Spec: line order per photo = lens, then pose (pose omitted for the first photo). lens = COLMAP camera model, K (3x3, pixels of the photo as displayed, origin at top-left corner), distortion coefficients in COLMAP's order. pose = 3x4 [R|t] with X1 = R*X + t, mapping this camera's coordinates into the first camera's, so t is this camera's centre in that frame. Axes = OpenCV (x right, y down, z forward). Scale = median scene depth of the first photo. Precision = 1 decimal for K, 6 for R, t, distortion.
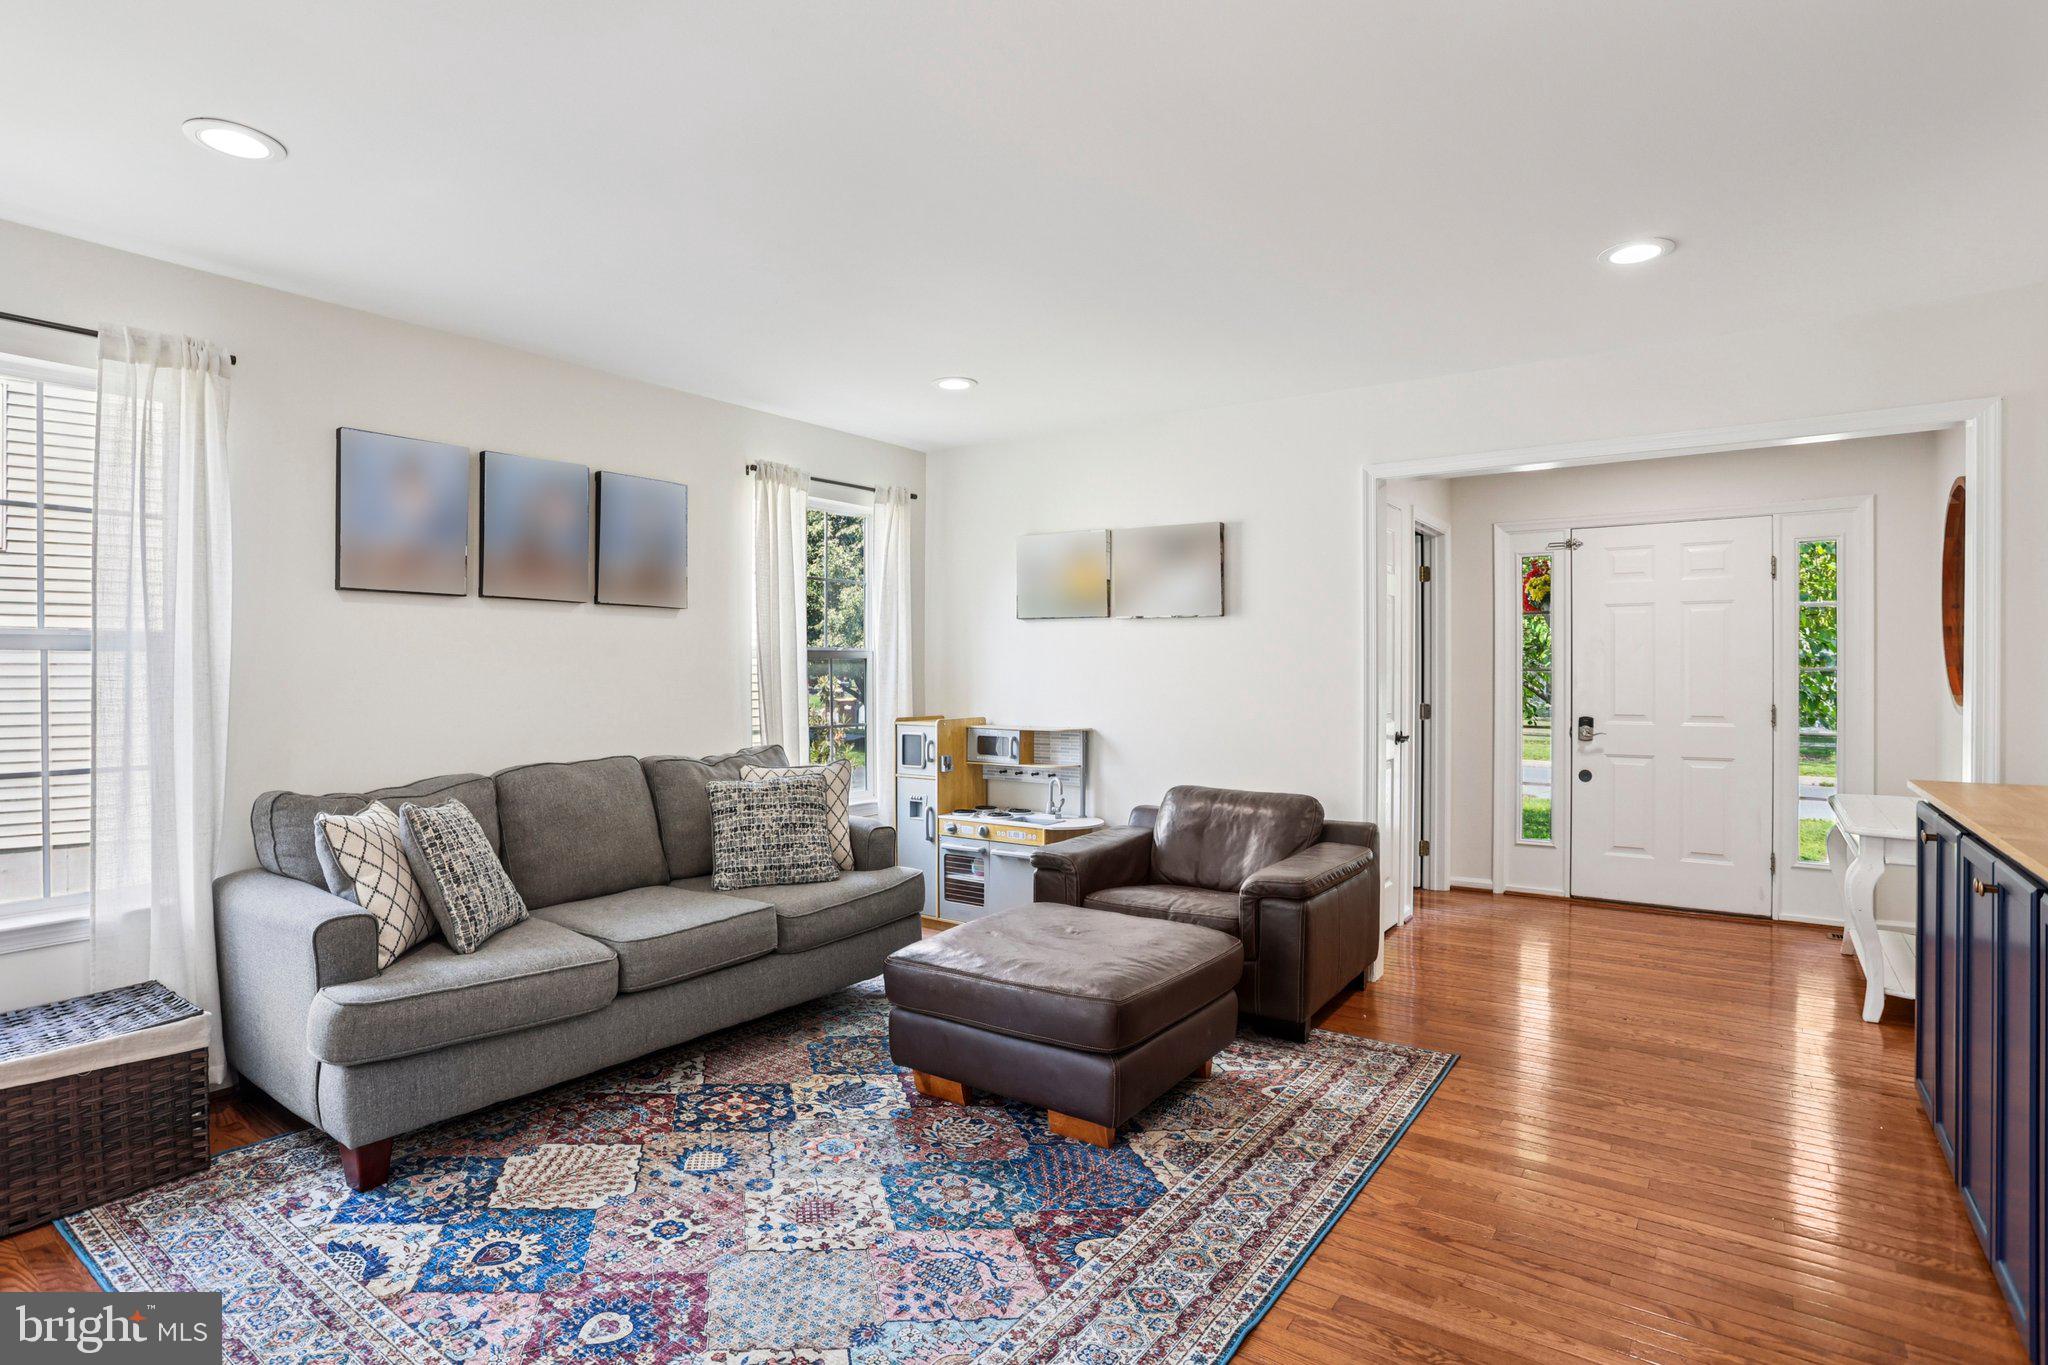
lens RADIAL K [[1022.6, 0, 1025.5], [0, 1022.6, 673.2], [0, 0, 1]] dist [-0.064814, 0.021945]
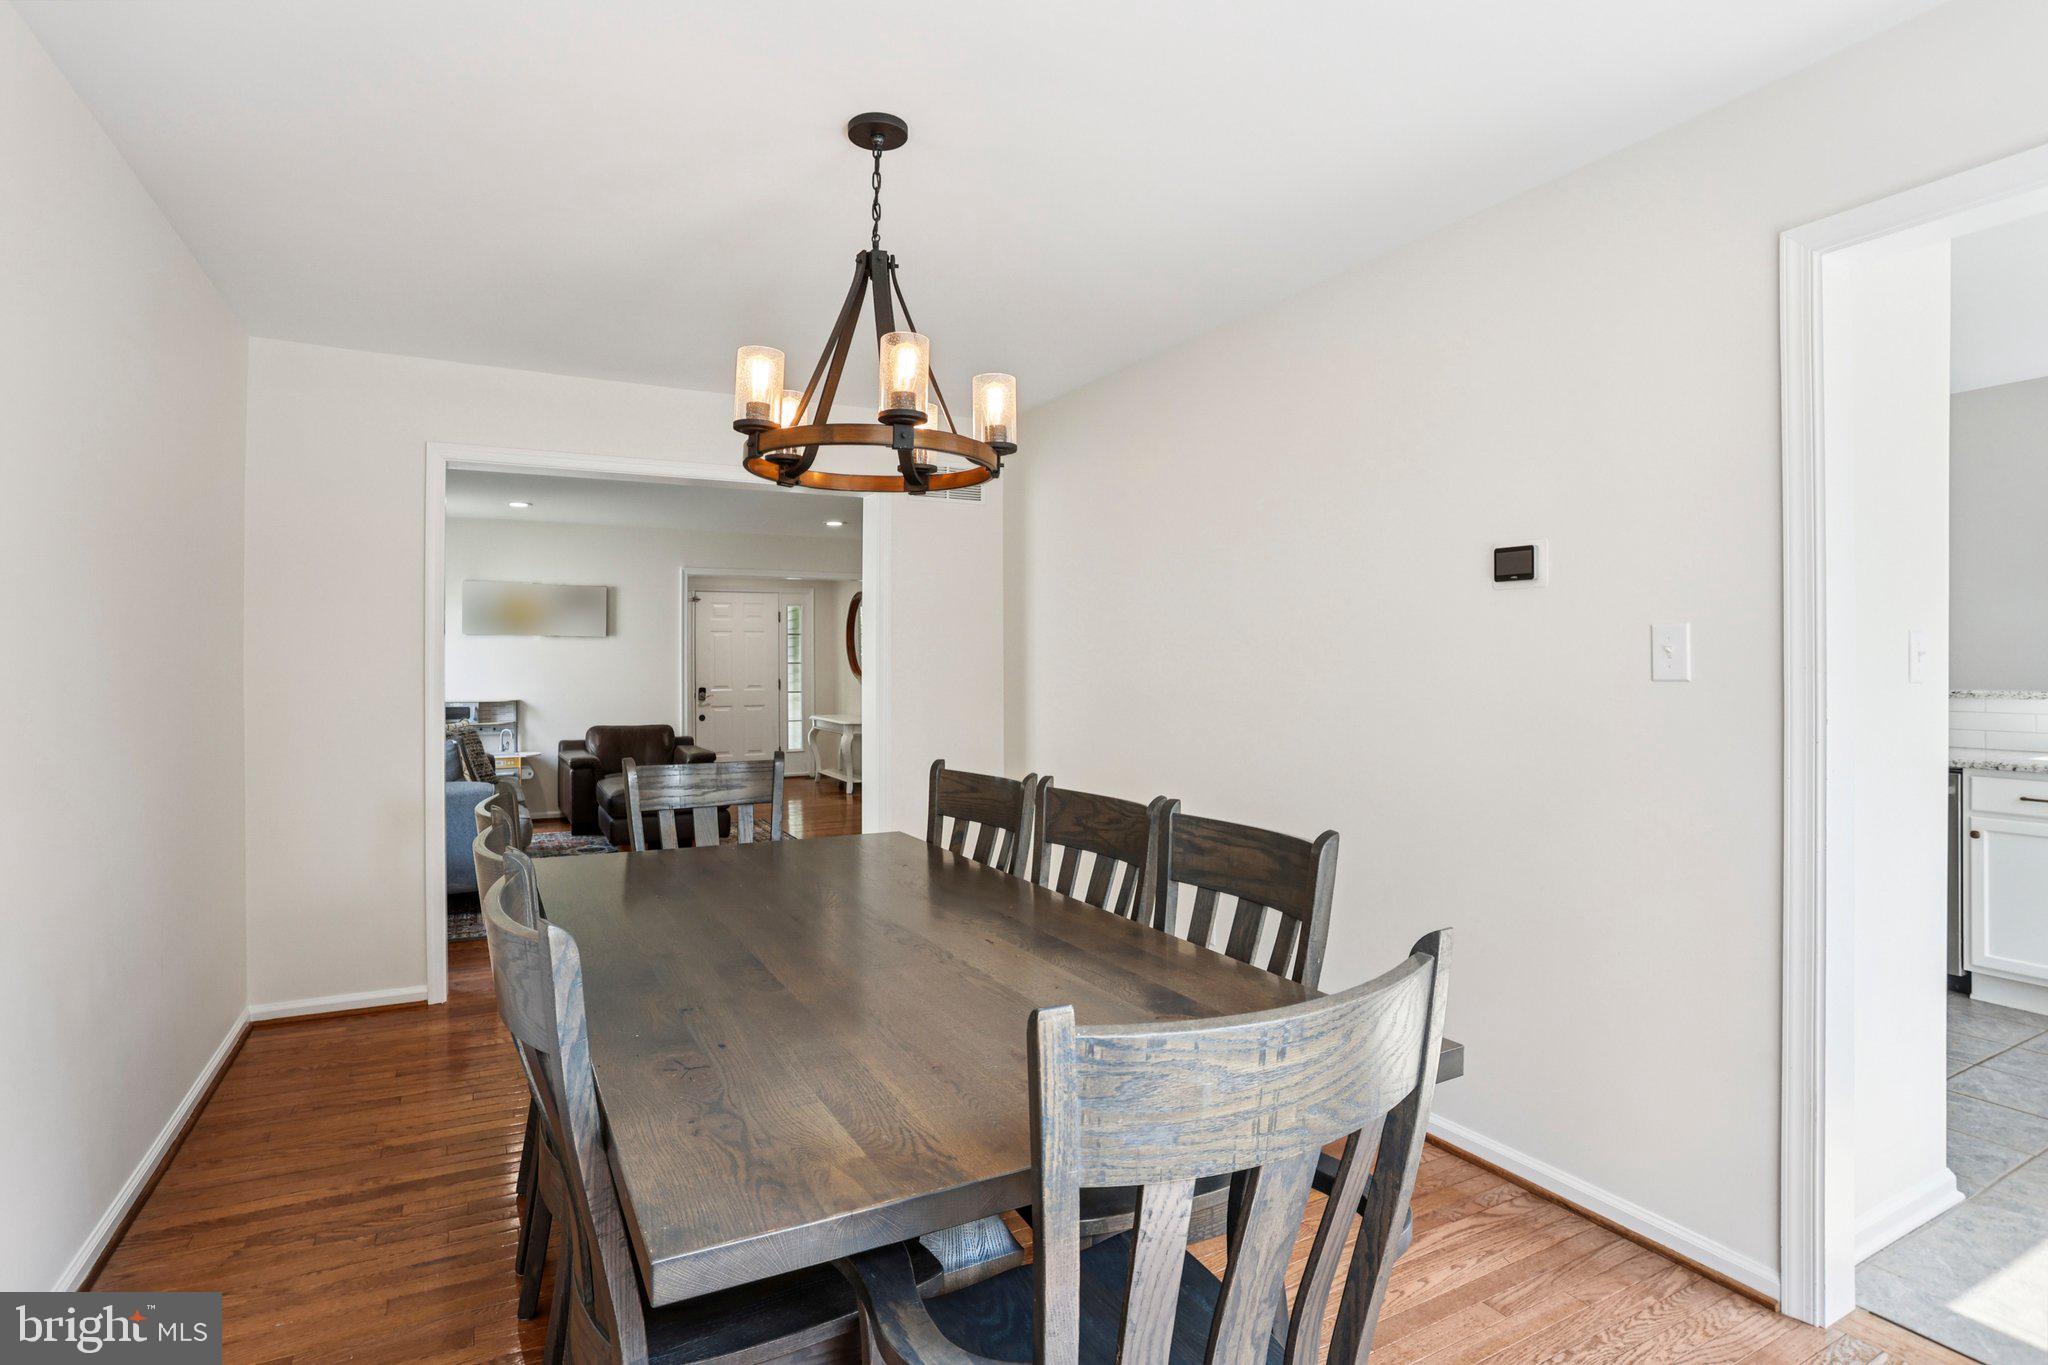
lens RADIAL K [[1022.6, 0, 1010.1], [0, 1022.6, 668.2], [0, 0, 1]] dist [-0.064814, 0.021945]
pose [[0.449936, -0.005166, 0.893046, -1.830351], [0.002593, 0.999987, 0.004478, -0.005363], [-0.893057, 0.000301, 0.449943, -0.814364]]
